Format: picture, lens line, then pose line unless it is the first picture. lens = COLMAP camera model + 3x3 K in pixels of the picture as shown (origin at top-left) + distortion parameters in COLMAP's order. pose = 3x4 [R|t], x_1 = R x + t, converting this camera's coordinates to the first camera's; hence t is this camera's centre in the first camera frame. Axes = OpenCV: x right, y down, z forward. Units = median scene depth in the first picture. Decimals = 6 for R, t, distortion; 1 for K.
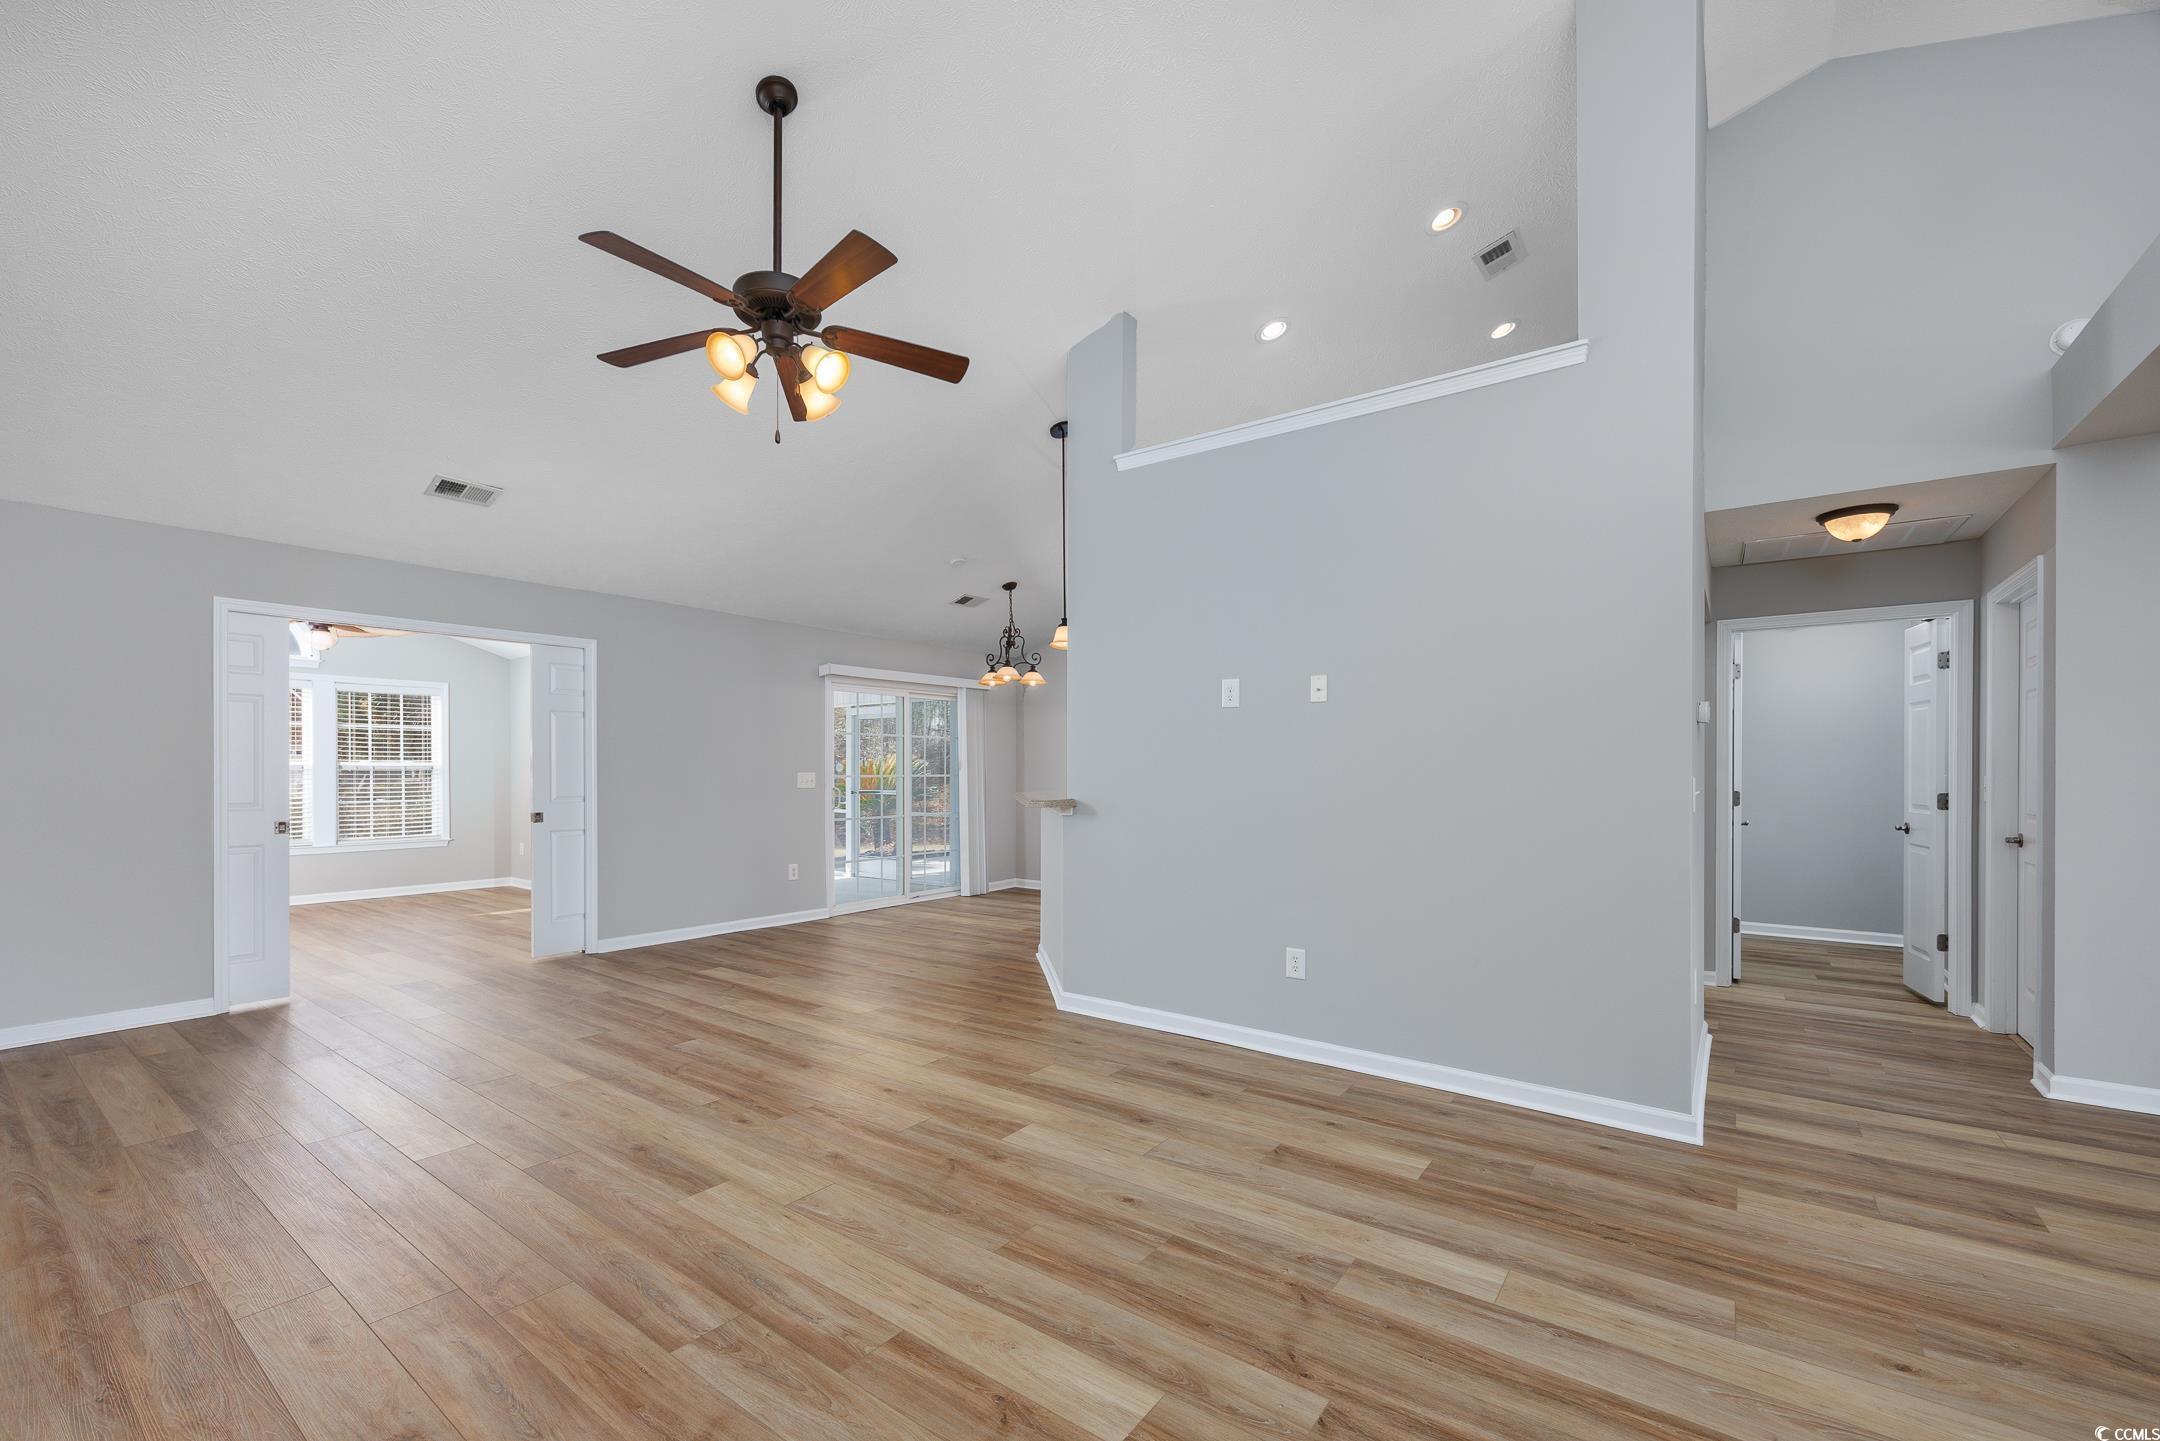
lens RADIAL K [[885.1, 0, 1023.4], [0, 885.1, 779.6], [0, 0, 1]] dist [-0.000888, -0.000221]
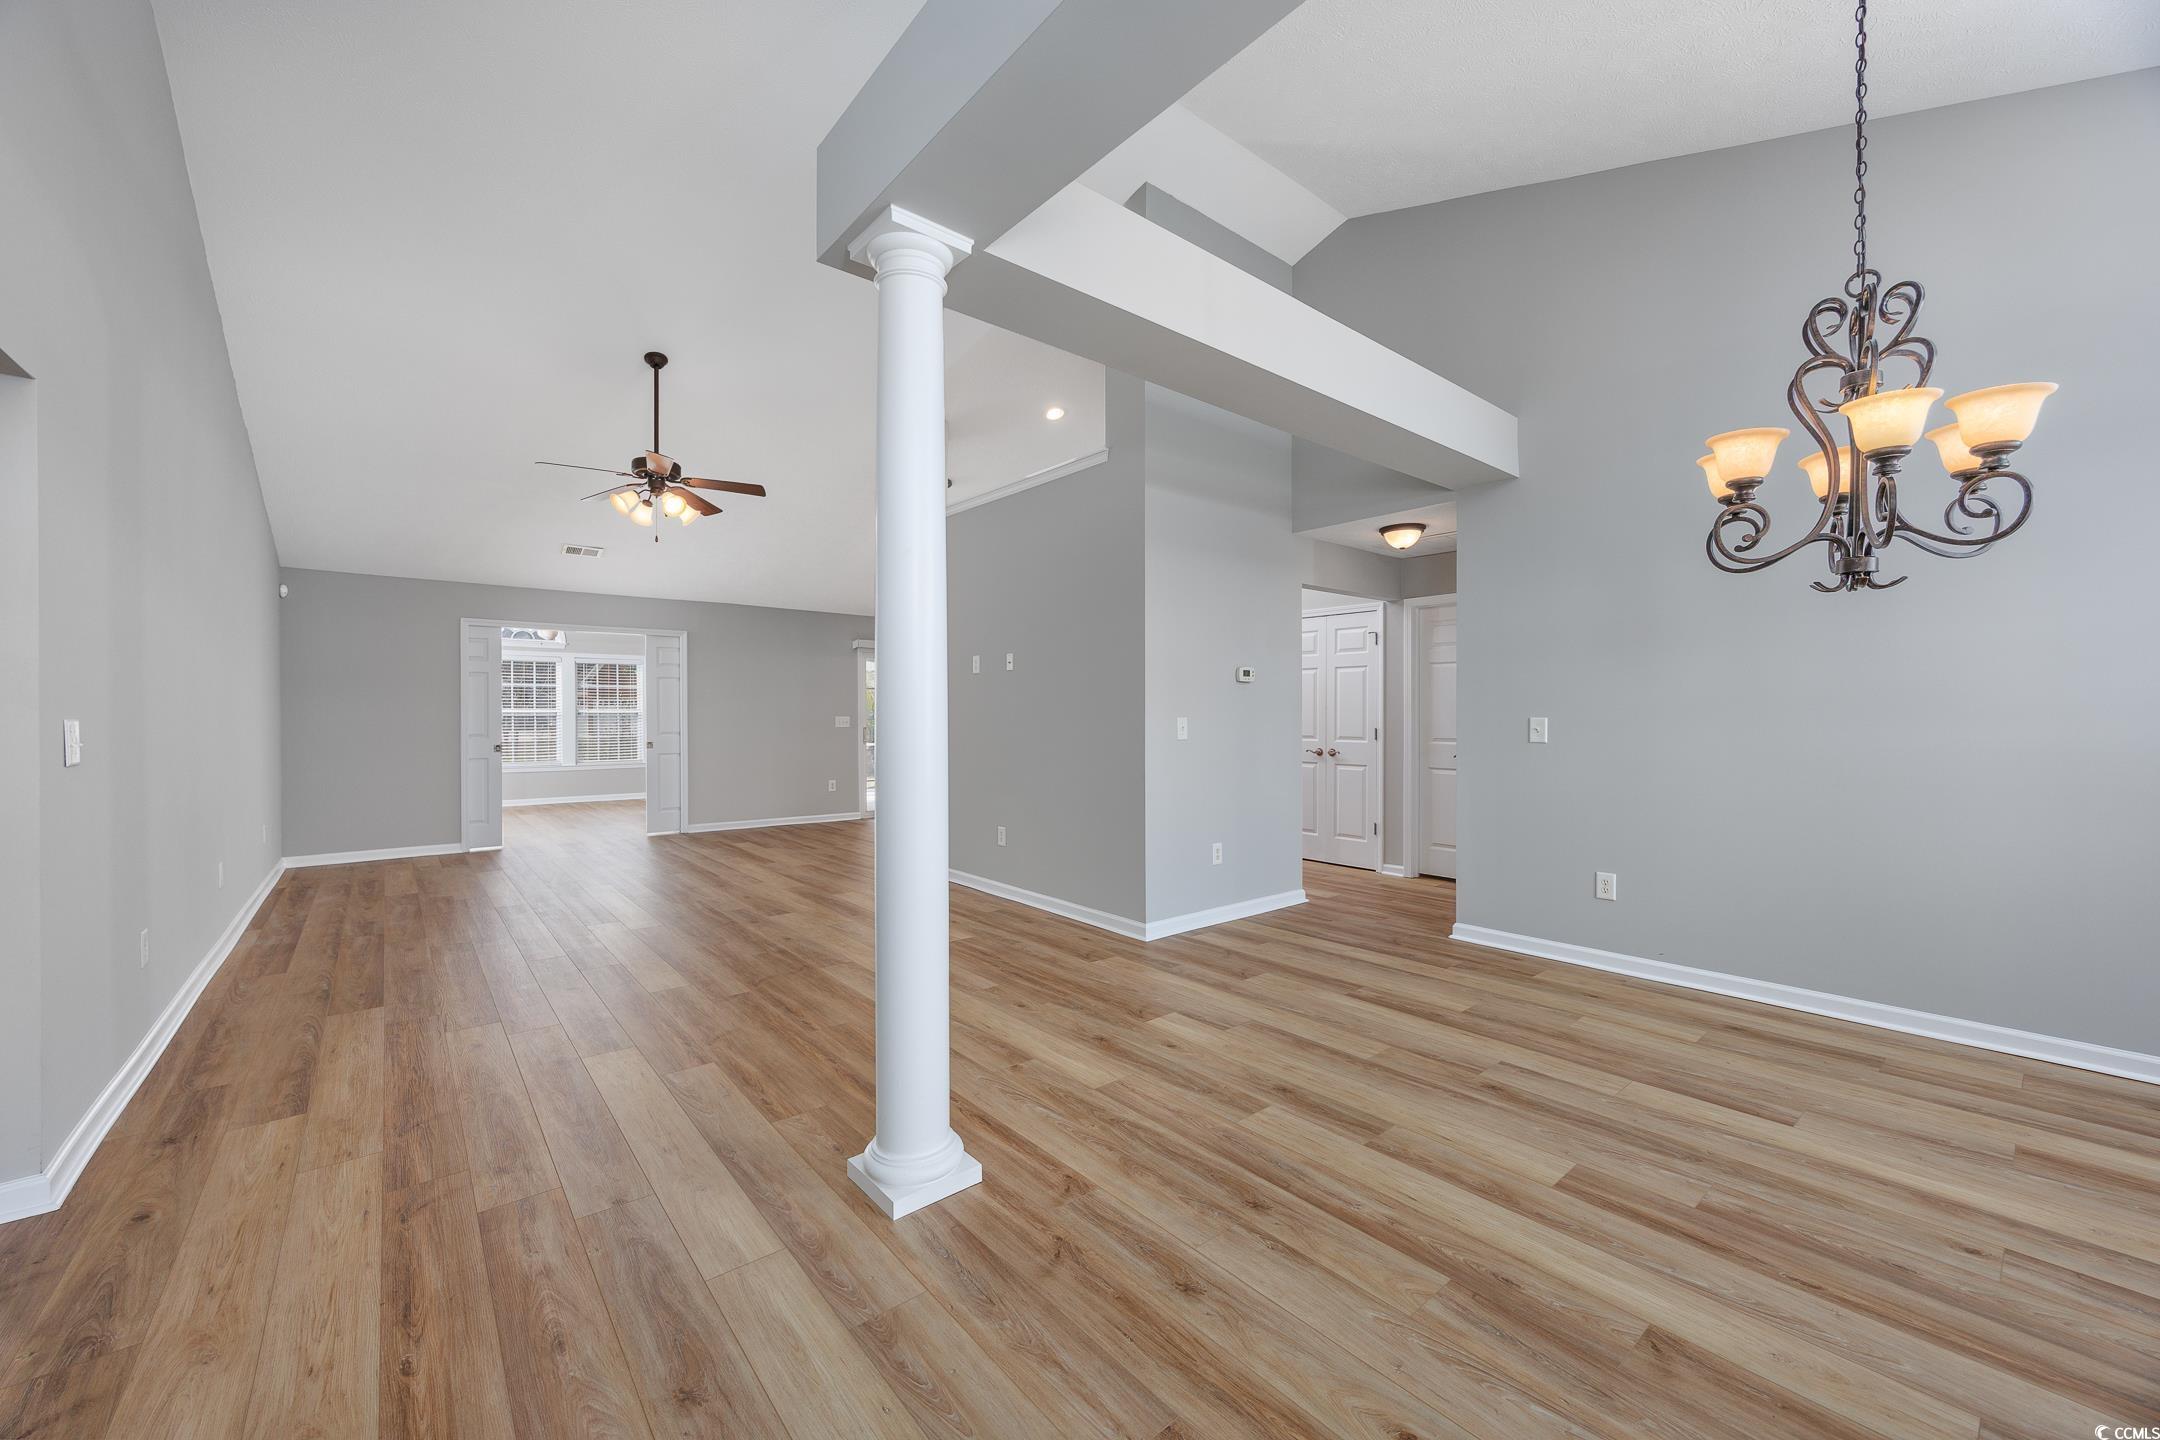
lens RADIAL K [[838.4, 0, 1080.0], [0, 838.4, 720.0], [0, 0, 1]] dist [-0.000871, -0.000013]
pose [[0.975731, 0.000896, -0.218970, 0.678050], [-0.002419, 0.999975, -0.006687, 0.008796], [0.218959, 0.007055, 0.975709, -0.377152]]
